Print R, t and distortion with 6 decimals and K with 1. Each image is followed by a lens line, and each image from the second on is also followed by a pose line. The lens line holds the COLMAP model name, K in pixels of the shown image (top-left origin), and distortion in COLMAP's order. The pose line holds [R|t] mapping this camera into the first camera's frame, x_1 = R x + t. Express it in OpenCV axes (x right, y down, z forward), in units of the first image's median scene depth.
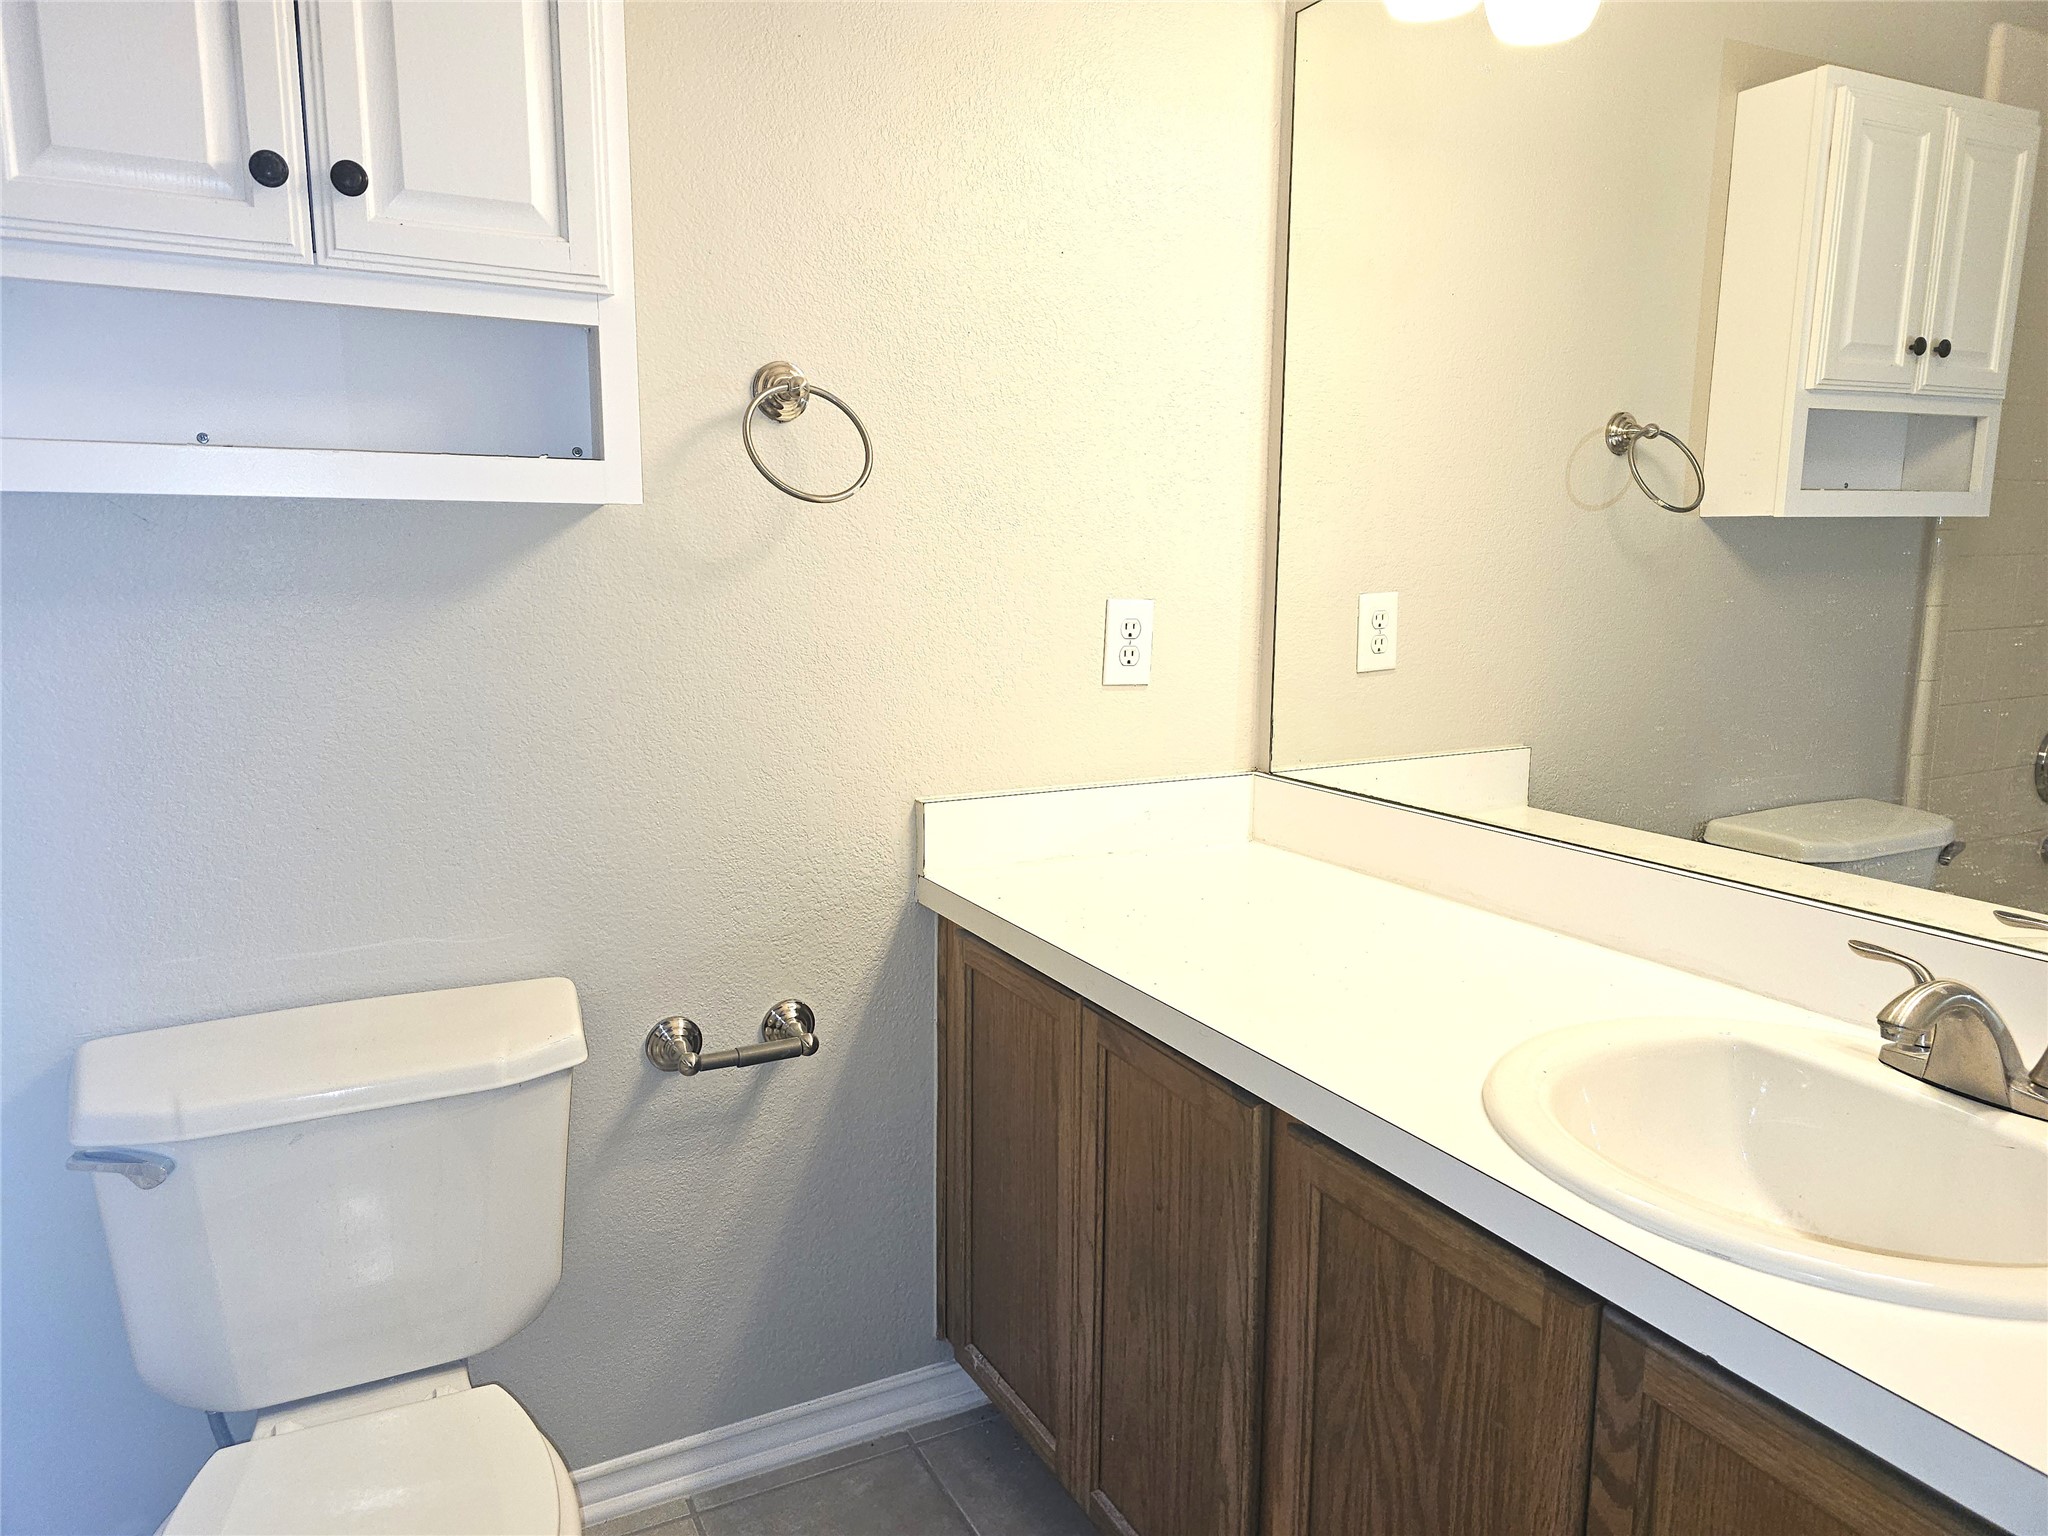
lens RADIAL K [[1367.8, 0, 1017.0], [0, 1367.8, 771.6], [0, 0, 1]] dist [0.072725, -0.061611]
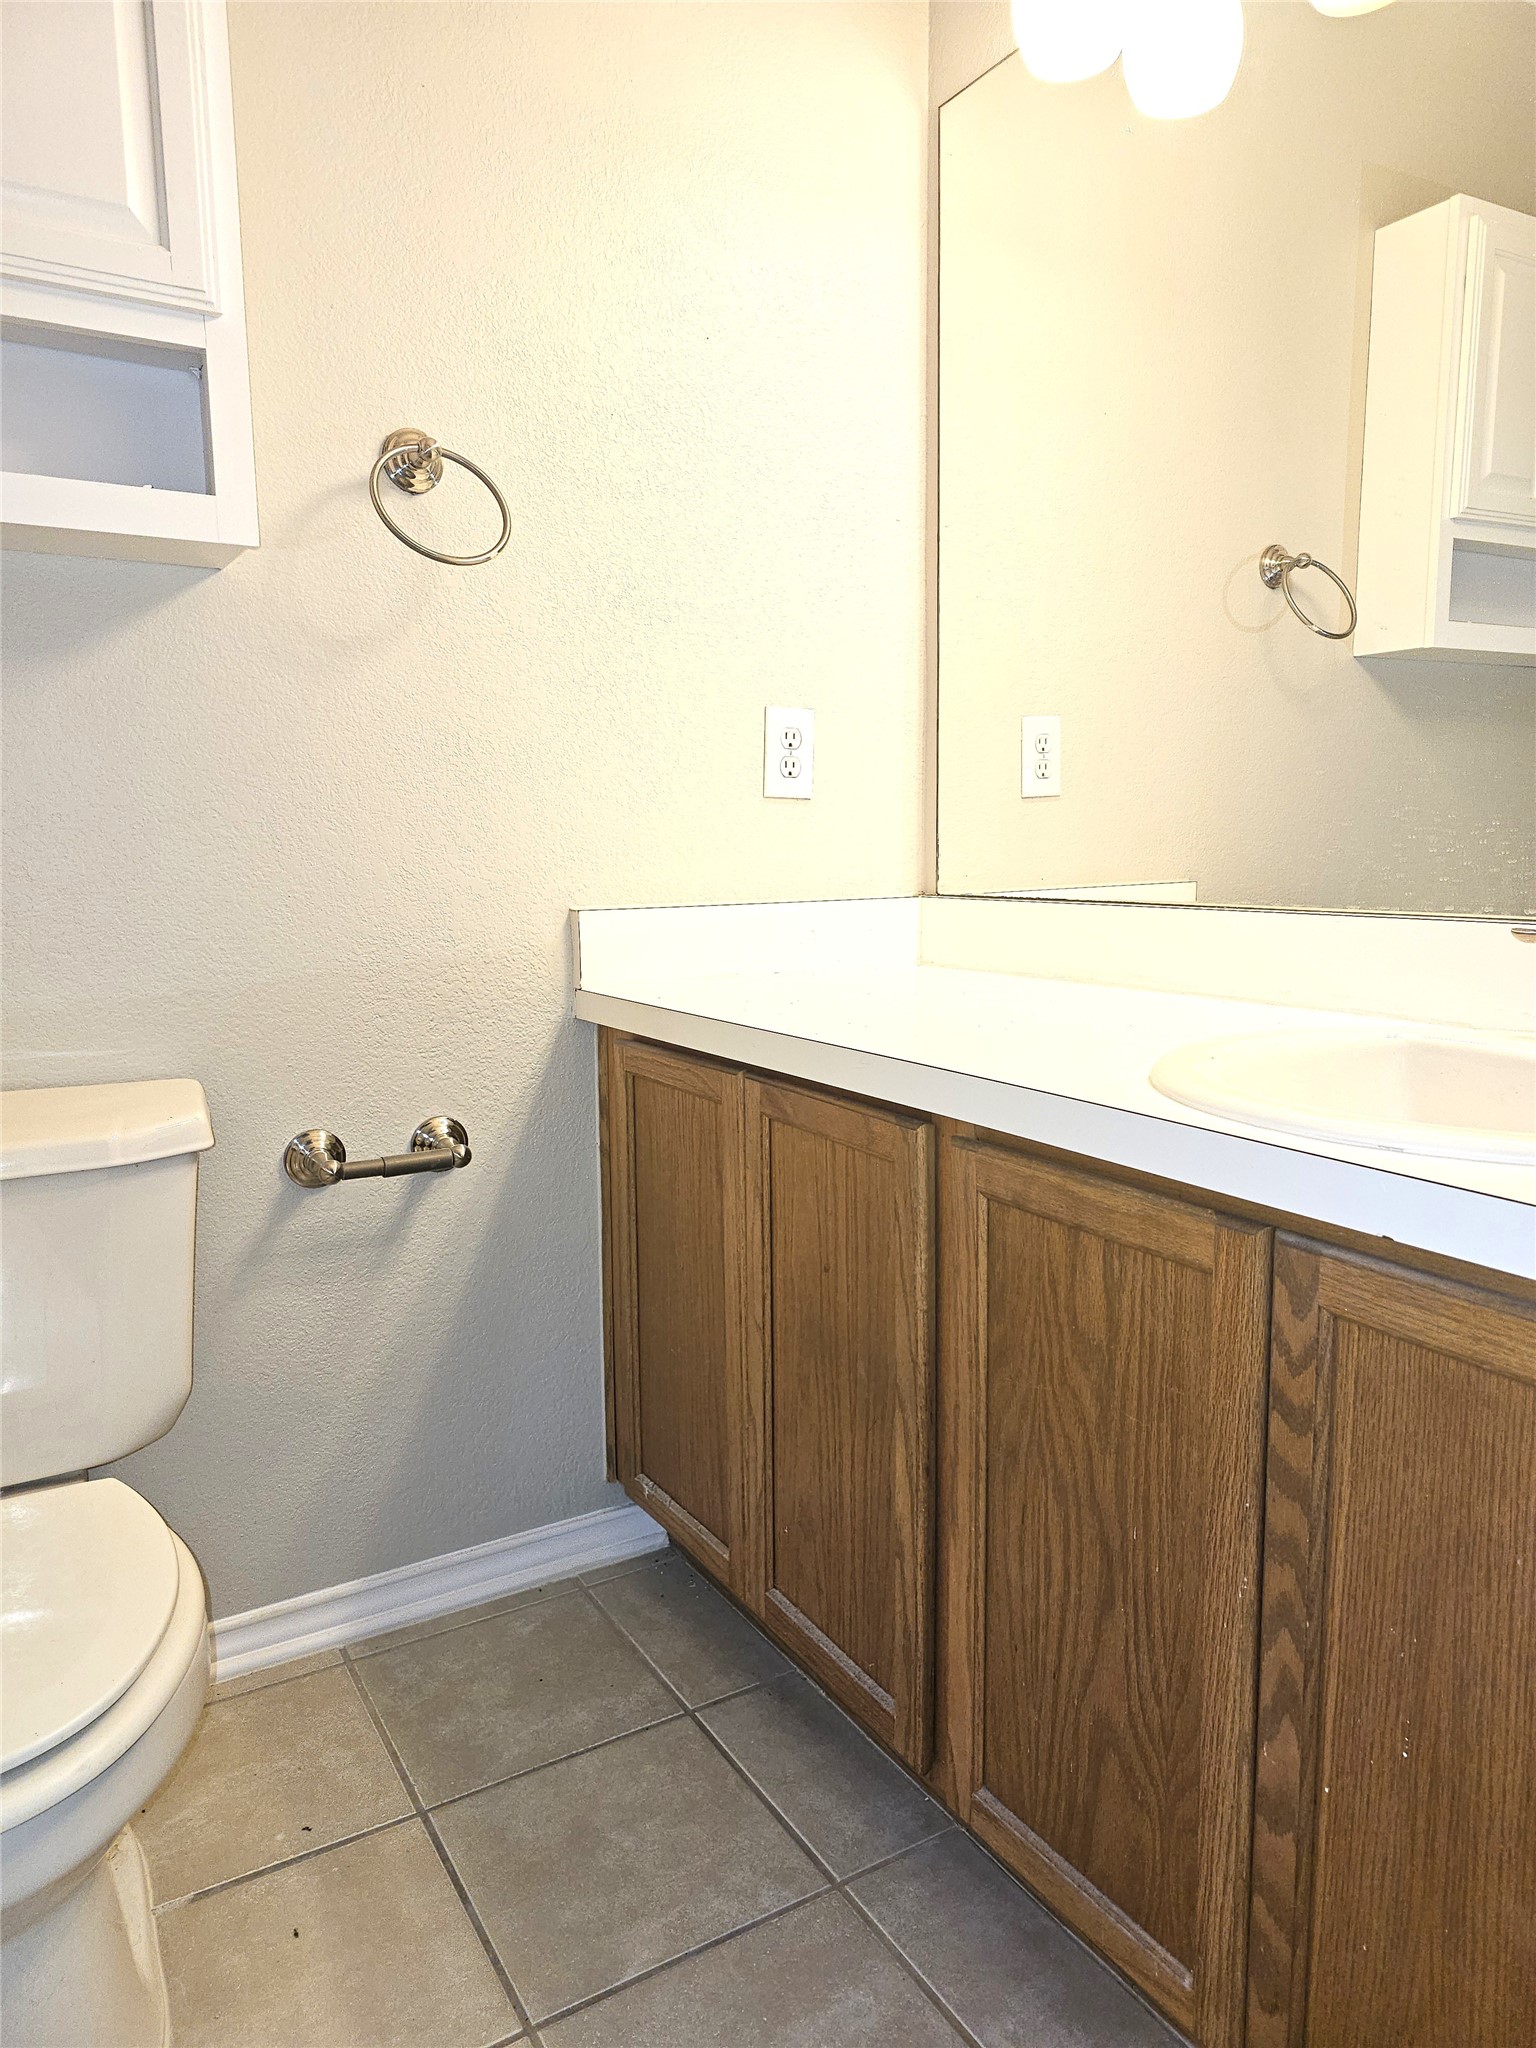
lens RADIAL K [[1367.8, 0, 782.2], [0, 1367.8, 1013.6], [0, 0, 1]] dist [0.072725, -0.061611]
pose [[0.997915, -0.024793, 0.059590, 0.017001], [0.026243, 0.999375, -0.023687, 0.137266], [-0.058966, 0.025201, 0.997942, 0.039018]]
